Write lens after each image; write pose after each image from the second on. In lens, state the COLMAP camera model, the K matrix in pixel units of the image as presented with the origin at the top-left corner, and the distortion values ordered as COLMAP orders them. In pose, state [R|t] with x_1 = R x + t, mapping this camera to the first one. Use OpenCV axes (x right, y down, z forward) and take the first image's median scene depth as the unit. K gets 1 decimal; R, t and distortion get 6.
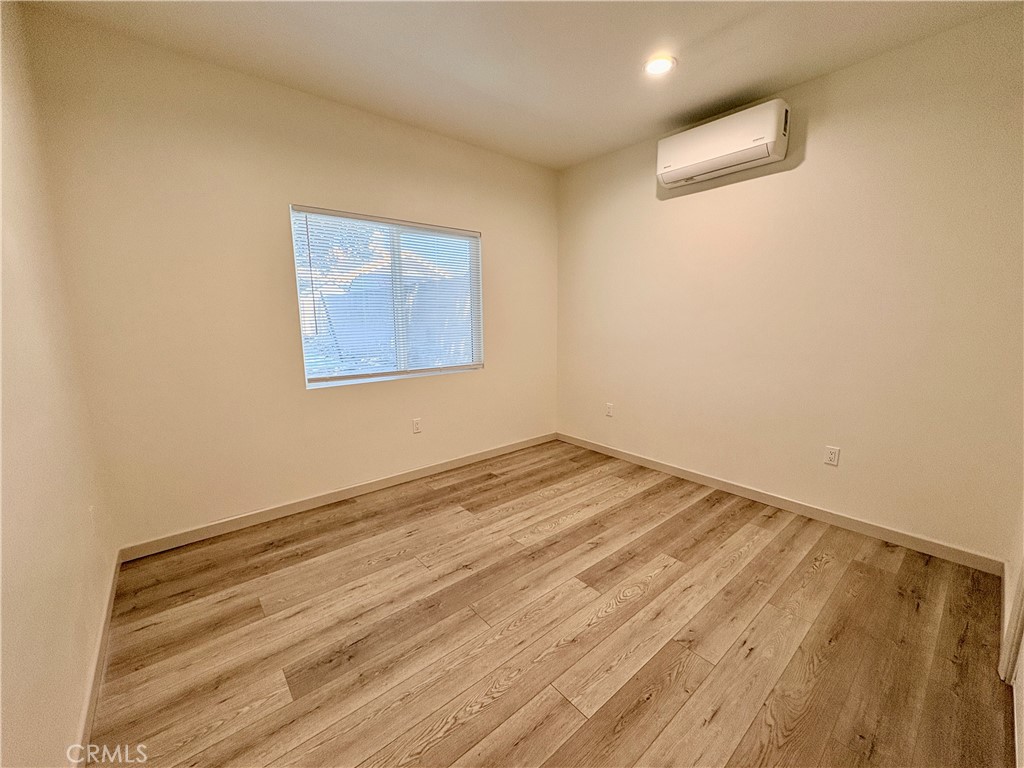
lens RADIAL K [[403.9, 0, 505.9], [0, 403.9, 382.5], [0, 0, 1]] dist [0.003974, 0.000404]
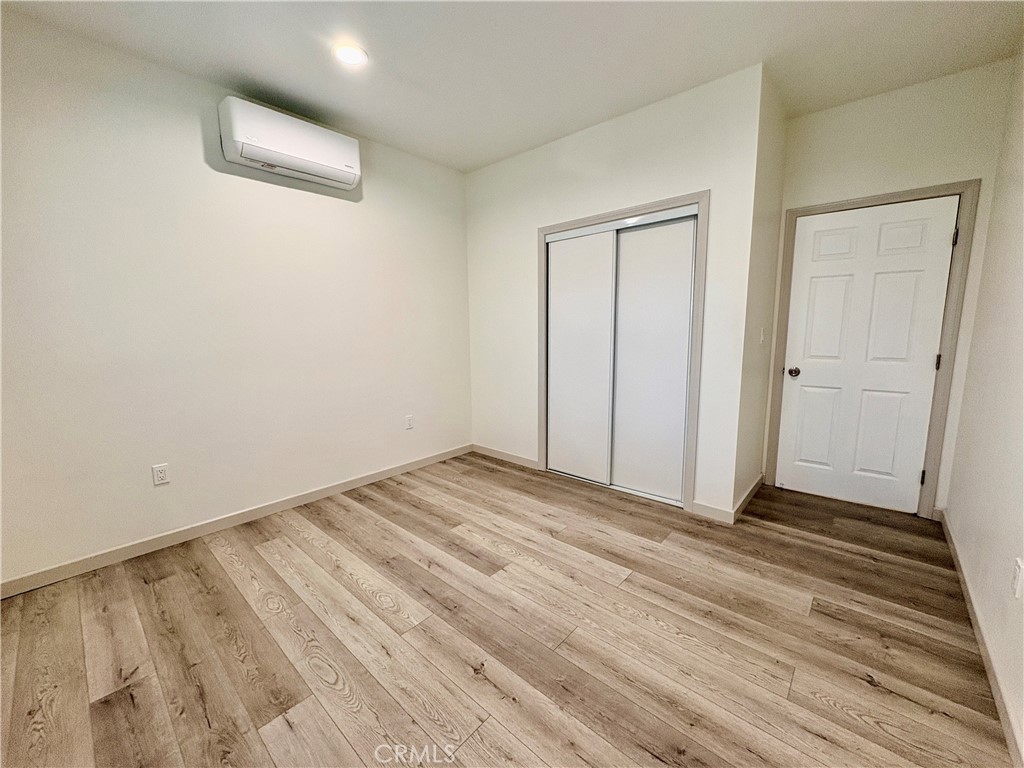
lens RADIAL K [[409.6, 0, 512.0], [0, 409.6, 384.0], [0, 0, 1]] dist [0.001935, 0.000180]
pose [[-0.143579, -0.132377, 0.980745, -0.656839], [0.170624, 0.972862, 0.156292, -0.115920], [-0.974819, 0.189779, -0.117096, 0.825888]]
